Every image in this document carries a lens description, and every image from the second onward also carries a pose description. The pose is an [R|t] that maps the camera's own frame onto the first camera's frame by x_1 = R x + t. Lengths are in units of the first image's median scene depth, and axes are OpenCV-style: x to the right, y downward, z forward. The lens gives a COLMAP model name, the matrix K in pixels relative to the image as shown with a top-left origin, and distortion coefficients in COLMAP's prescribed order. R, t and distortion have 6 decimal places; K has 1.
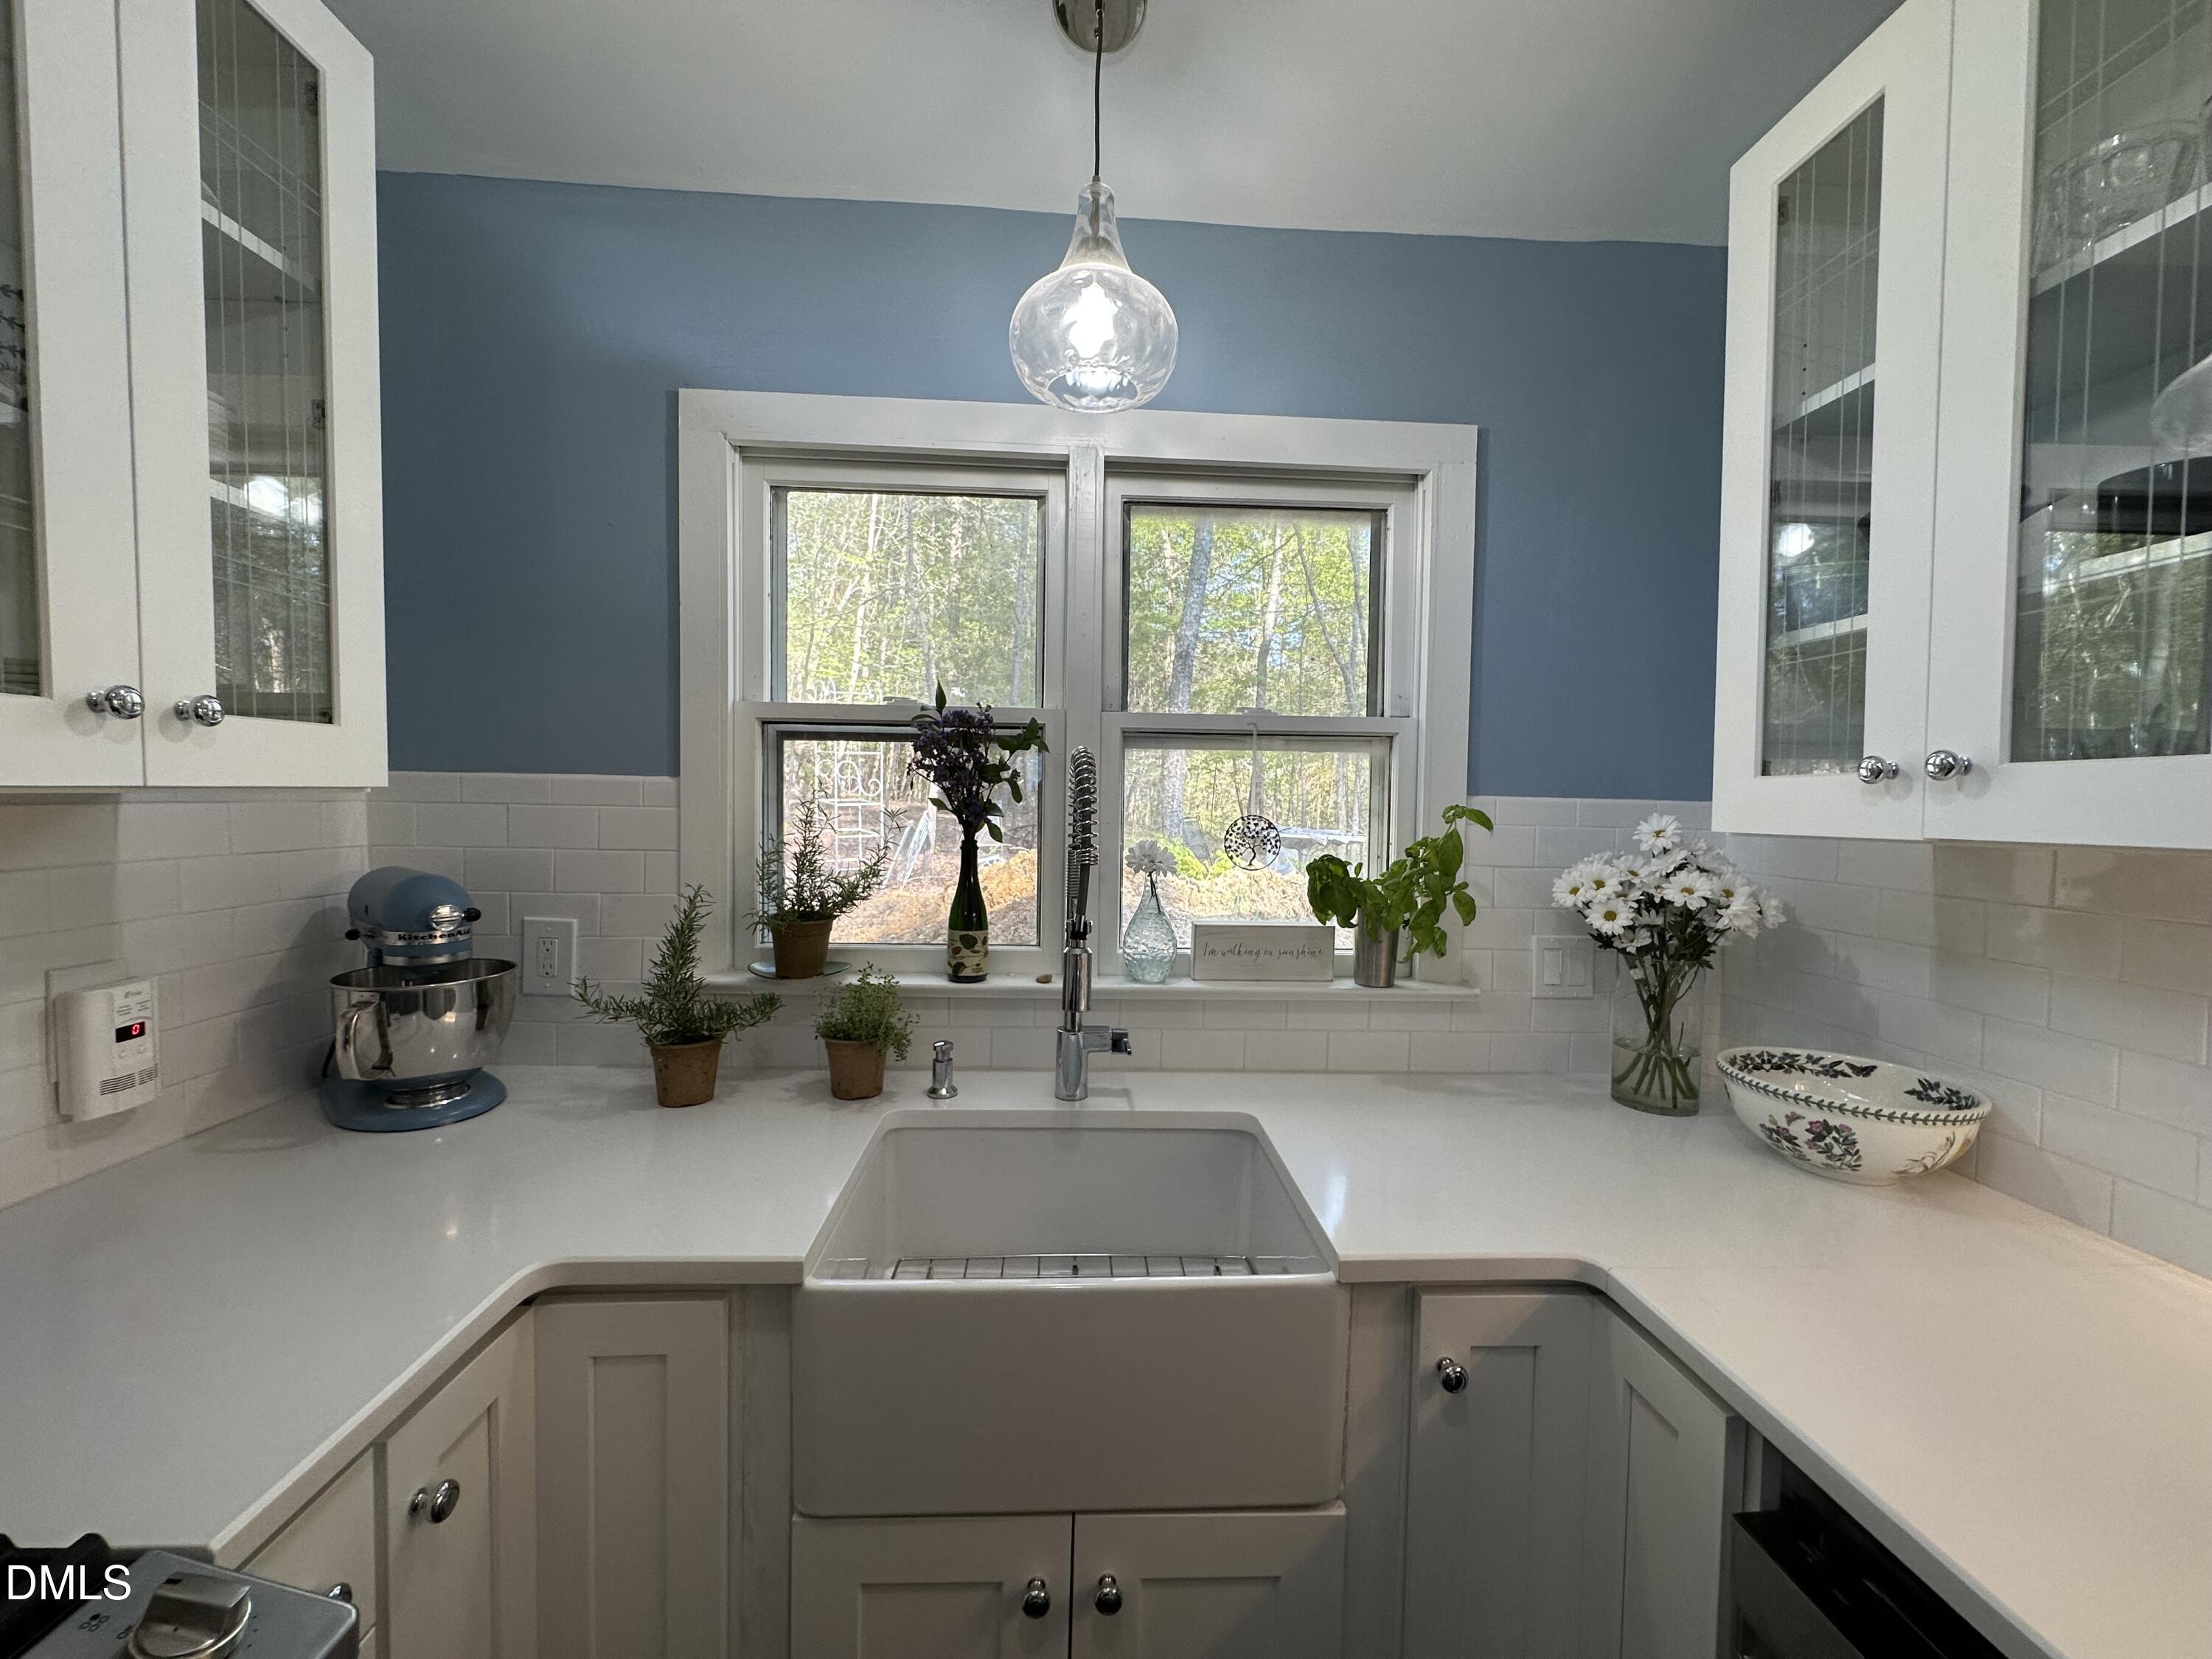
lens RADIAL K [[867.1, 0, 1106.7], [0, 867.1, 826.9], [0, 0, 1]] dist [-0.005951, 0.000587]
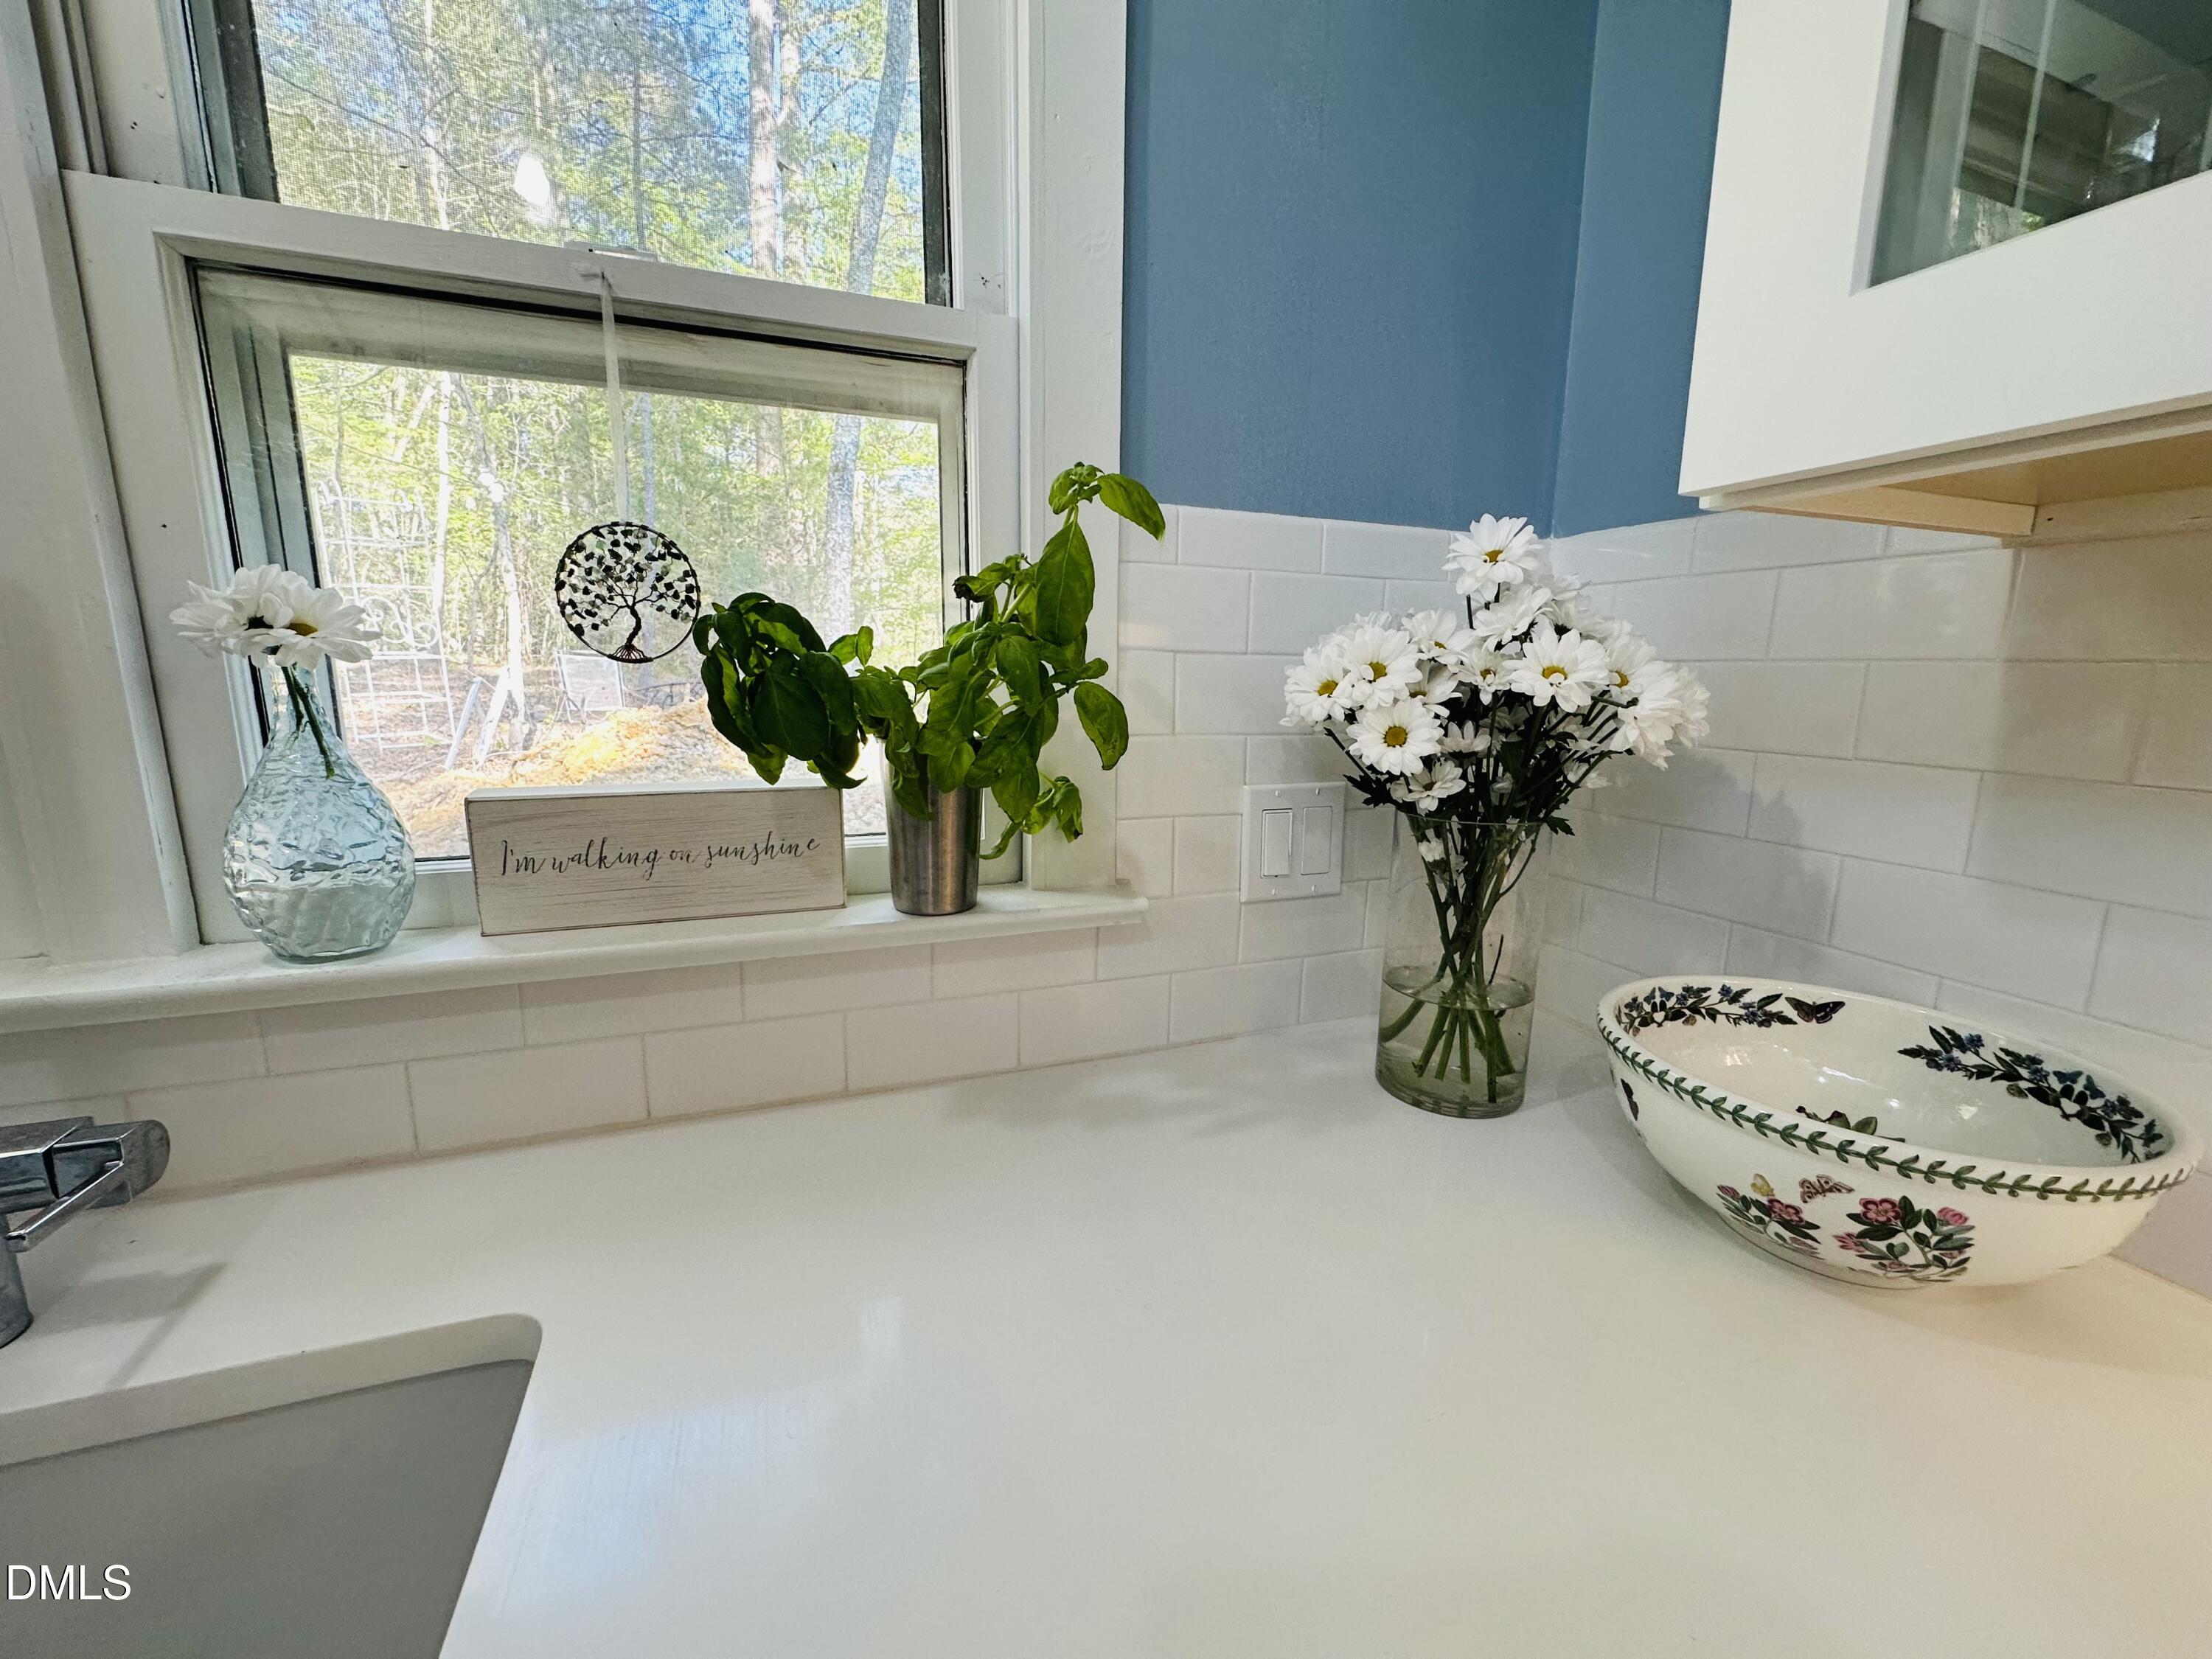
lens RADIAL K [[867.1, 0, 1109.9], [0, 867.1, 827.2], [0, 0, 1]] dist [-0.005951, 0.000587]
pose [[0.947724, -0.060931, 0.313219, 0.280673], [0.013168, 0.988232, 0.152397, 0.077730], [-0.318819, -0.140306, 0.937373, 0.597447]]
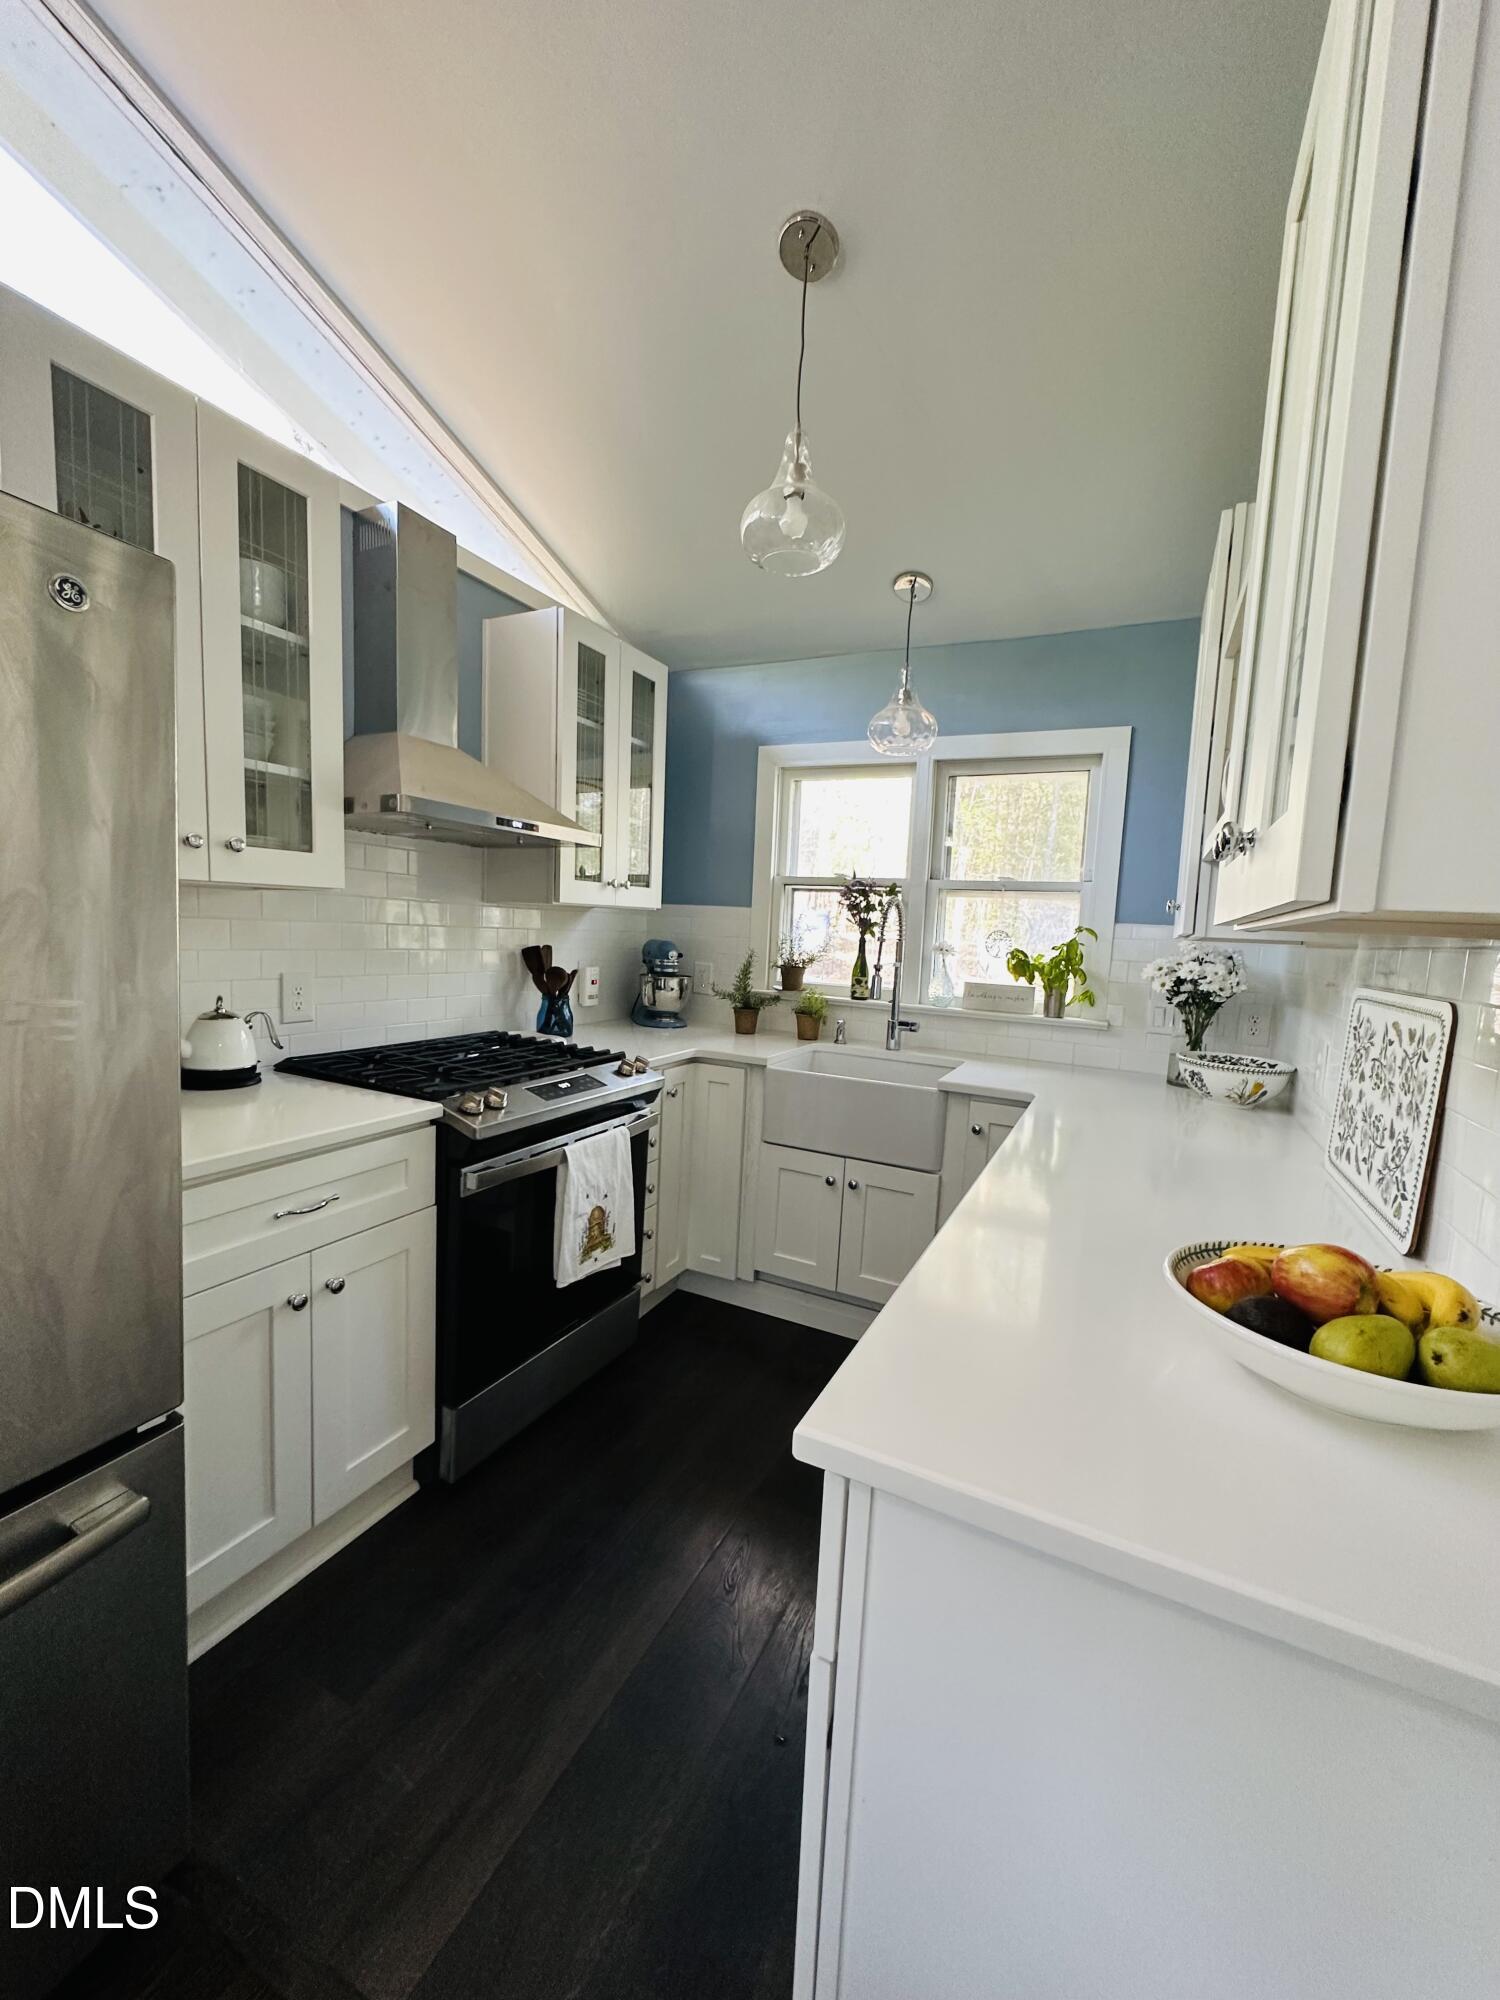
lens RADIAL K [[808.4, 0, 749.4], [0, 808.4, 996.1], [0, 0, 1]] dist [-0.001760, -0.000038]
pose [[0.871134, 0.066573, -0.486512, 0.657565], [-0.050171, 0.997649, 0.046679, 0.090202], [0.488476, -0.016255, 0.872426, -1.042597]]
